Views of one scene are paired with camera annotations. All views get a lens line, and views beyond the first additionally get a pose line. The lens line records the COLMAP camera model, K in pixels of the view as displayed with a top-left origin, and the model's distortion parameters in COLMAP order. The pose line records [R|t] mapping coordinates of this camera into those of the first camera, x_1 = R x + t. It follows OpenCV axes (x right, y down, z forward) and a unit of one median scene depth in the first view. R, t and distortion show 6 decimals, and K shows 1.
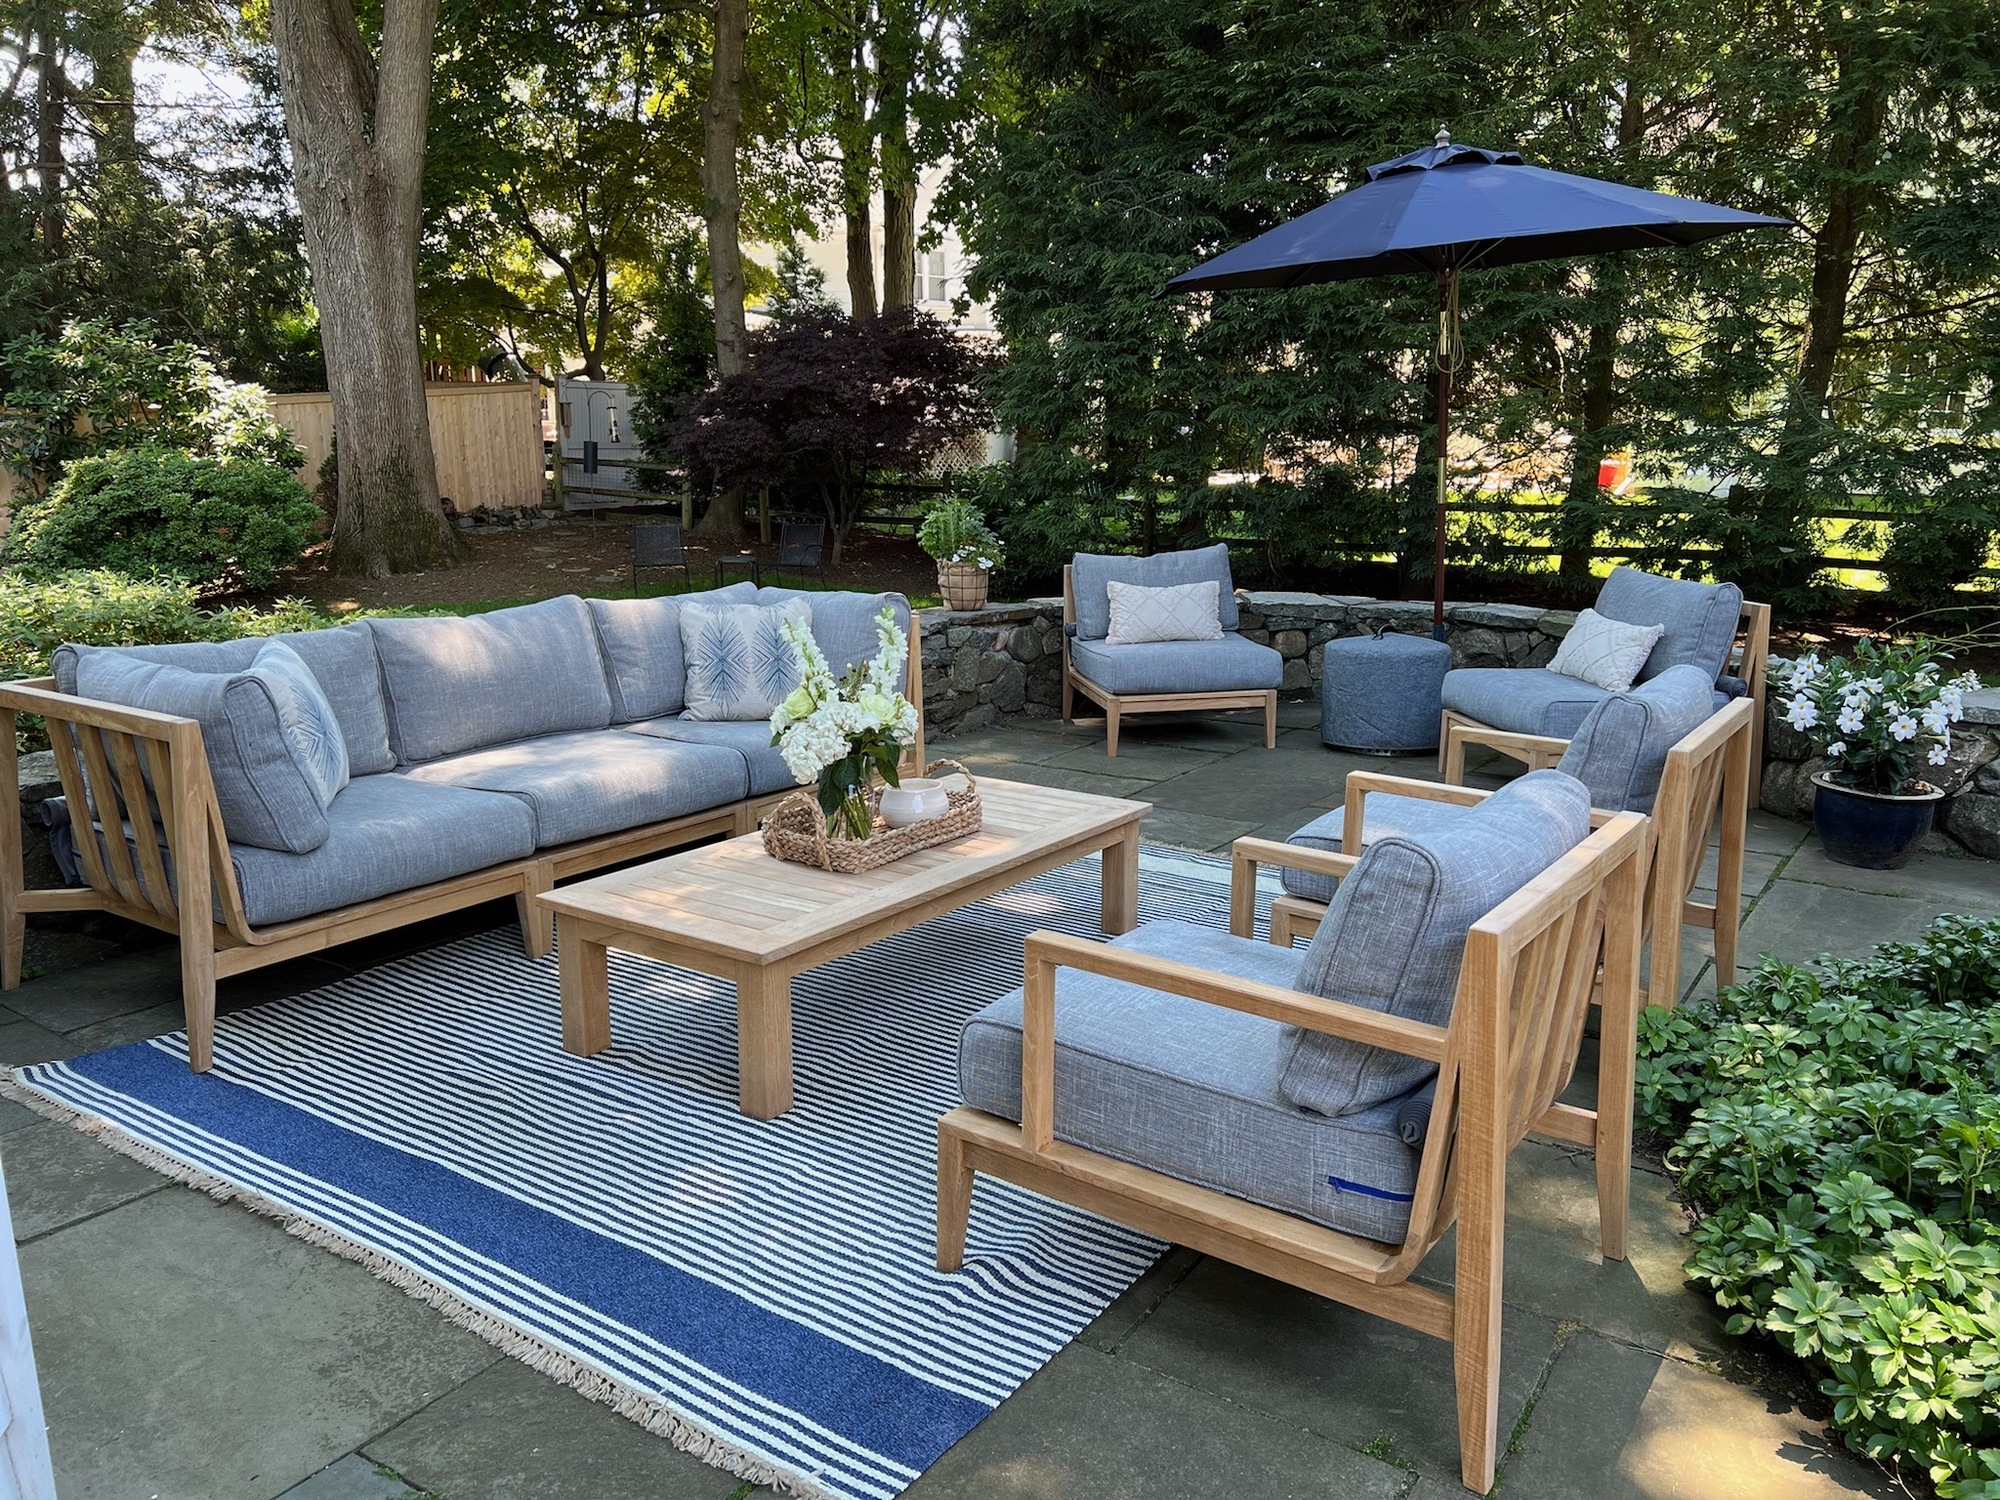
lens RADIAL K [[1505.6, 0, 1000.0], [0, 1505.6, 750.0], [0, 0, 1]] dist [0.063004, -0.081959]
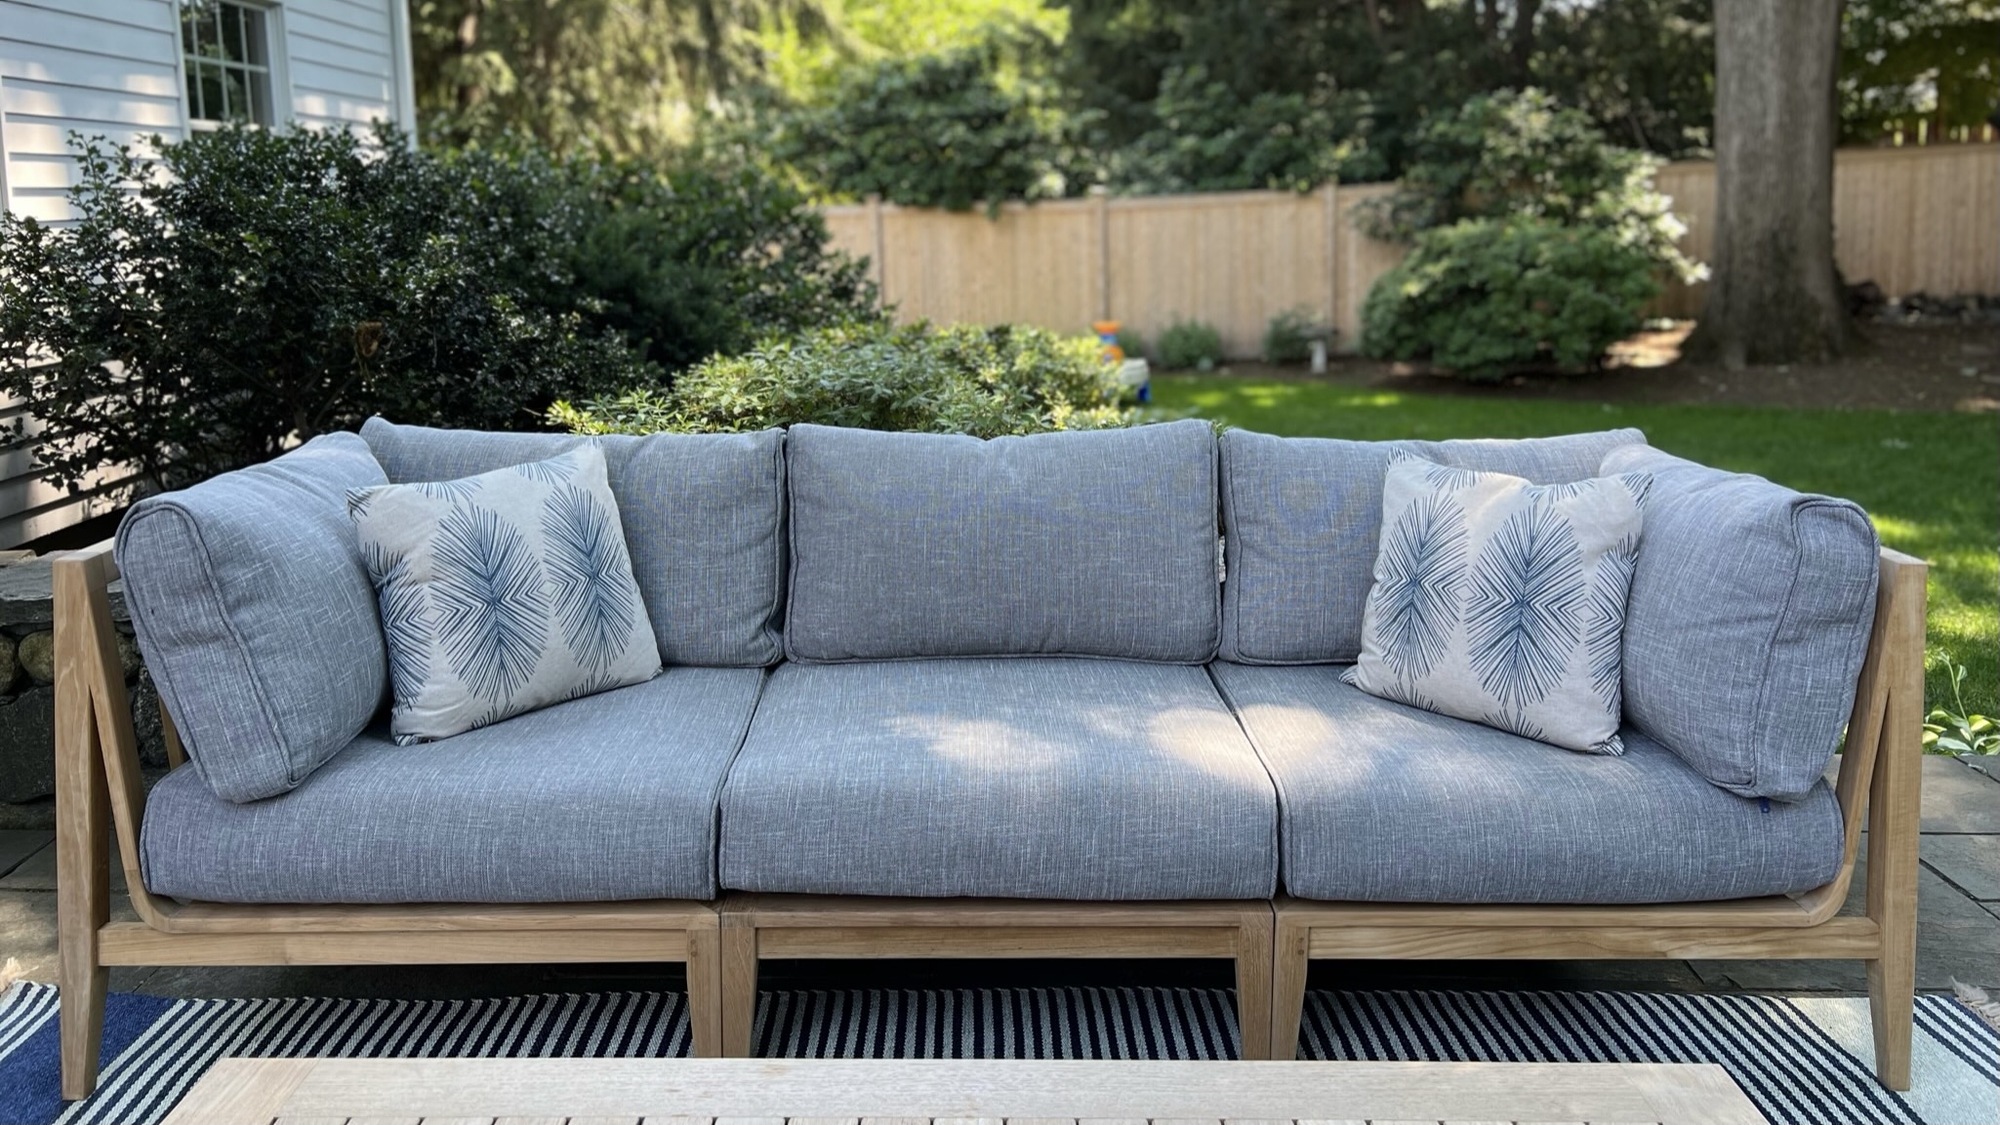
lens RADIAL K [[1430.6, 0, 1006.5], [0, 1430.6, 534.3], [0, 0, 1]] dist [0.029674, -0.001540]
pose [[0.576791, 0.173990, -0.798147, 0.026883], [-0.166807, 0.981553, 0.093427, -0.025842], [0.799680, 0.079248, 0.595174, 0.170372]]
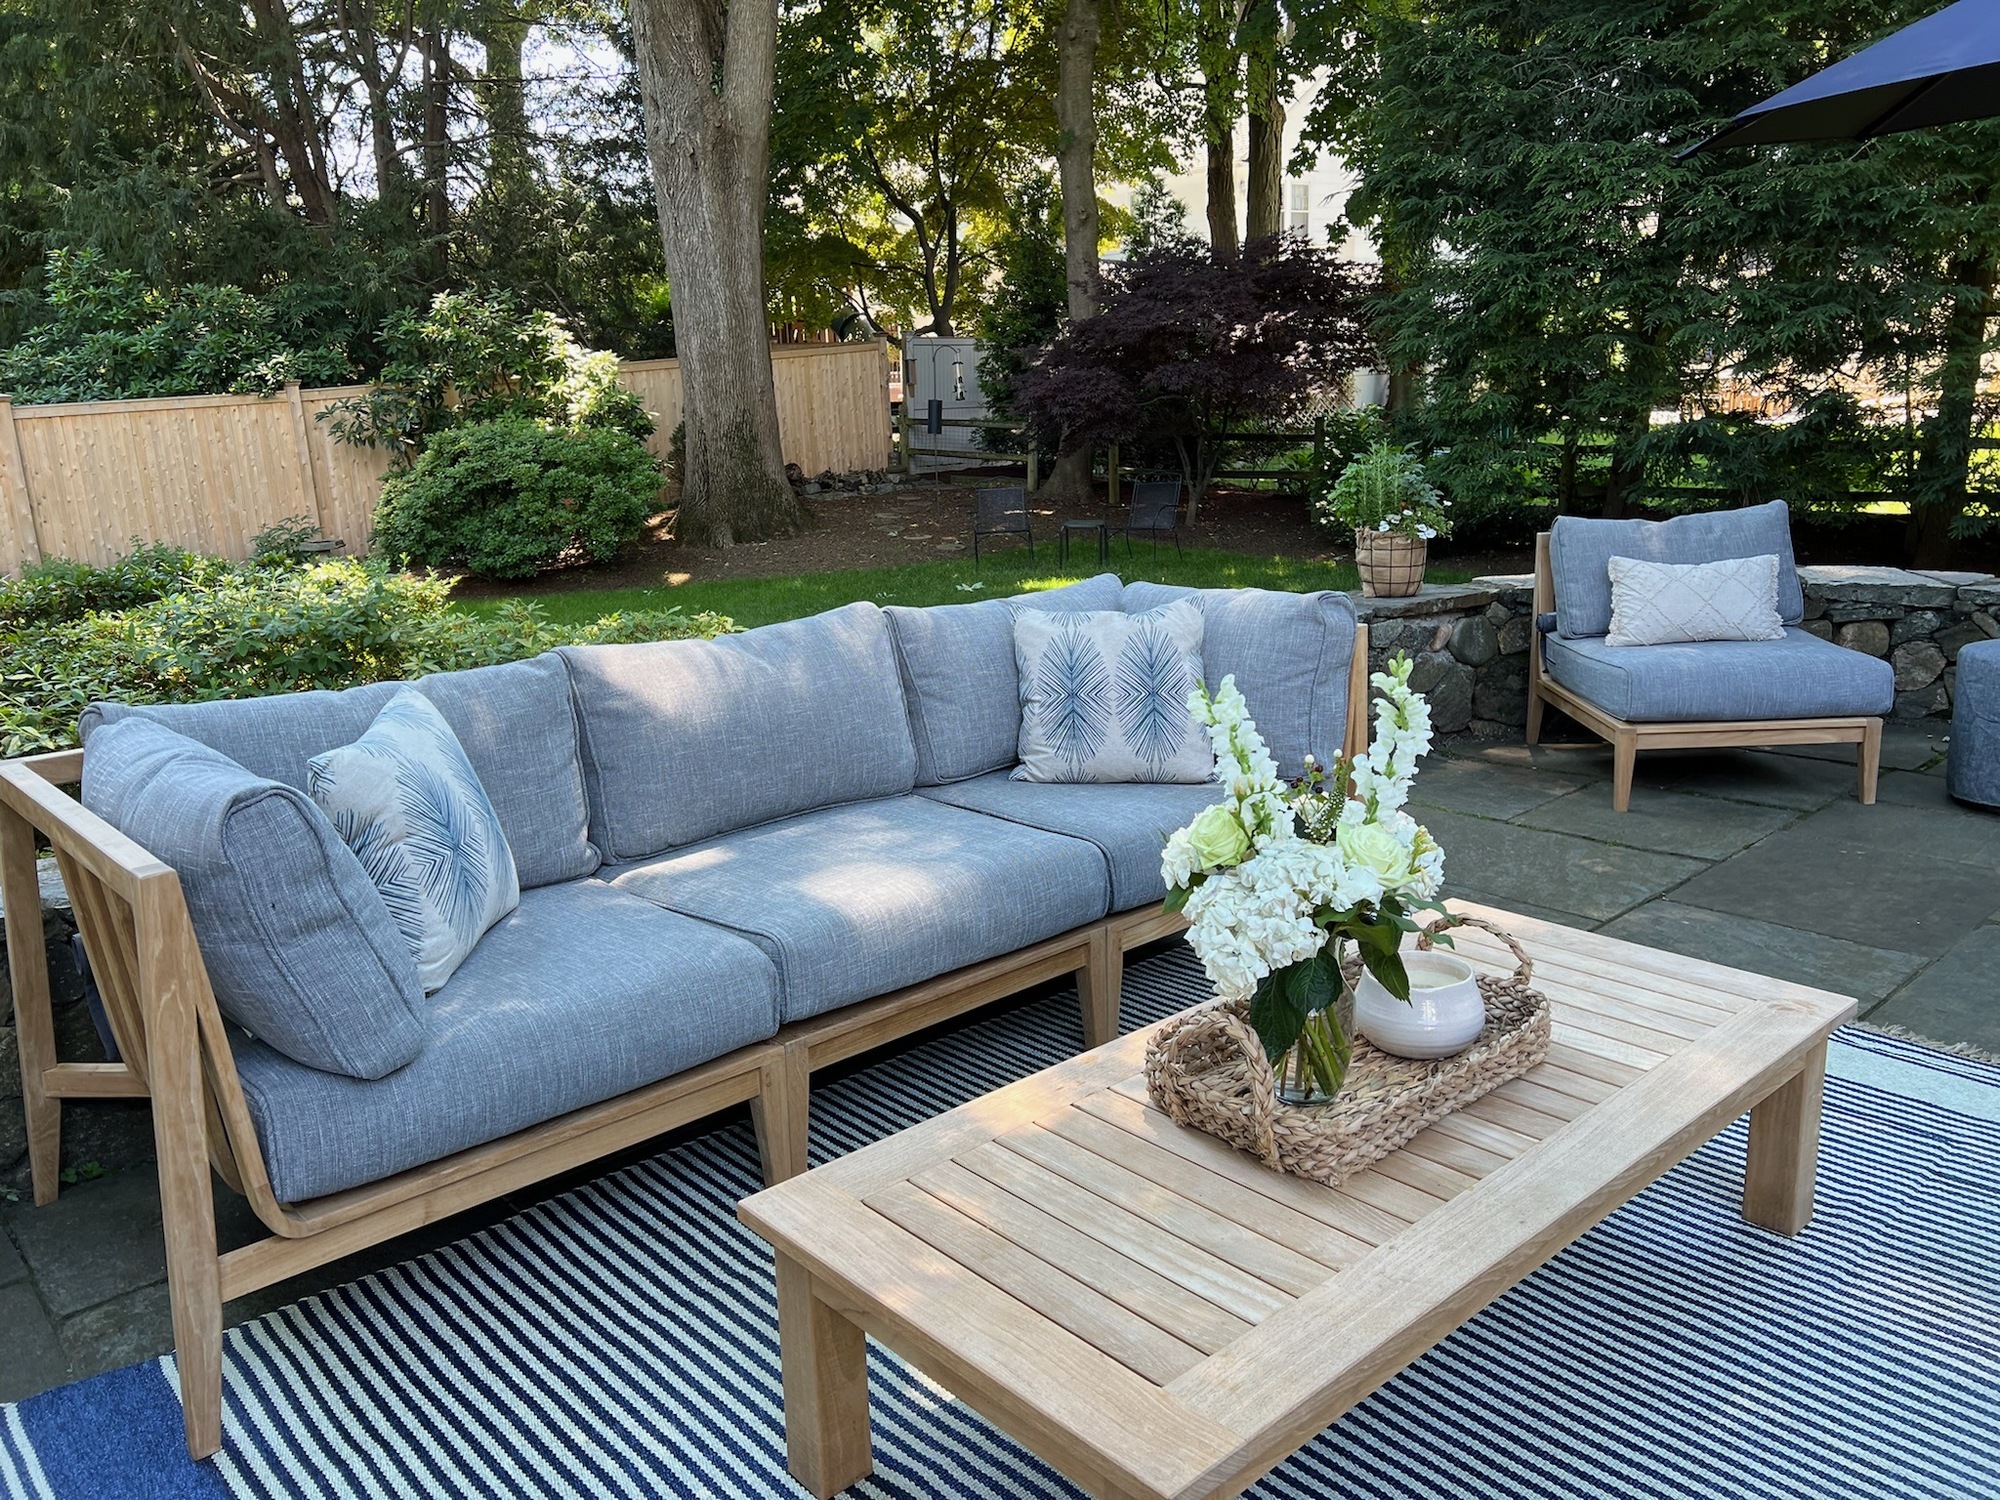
lens RADIAL K [[1488.0, 0, 1000.0], [0, 1488.0, 750.0], [0, 0, 1]] dist [0.067304, -0.096183]
pose [[0.974658, 0.021332, -0.222680, -0.018509], [-0.014672, 0.999396, 0.031517, -0.015116], [0.223218, -0.027451, 0.974382, 0.095087]]
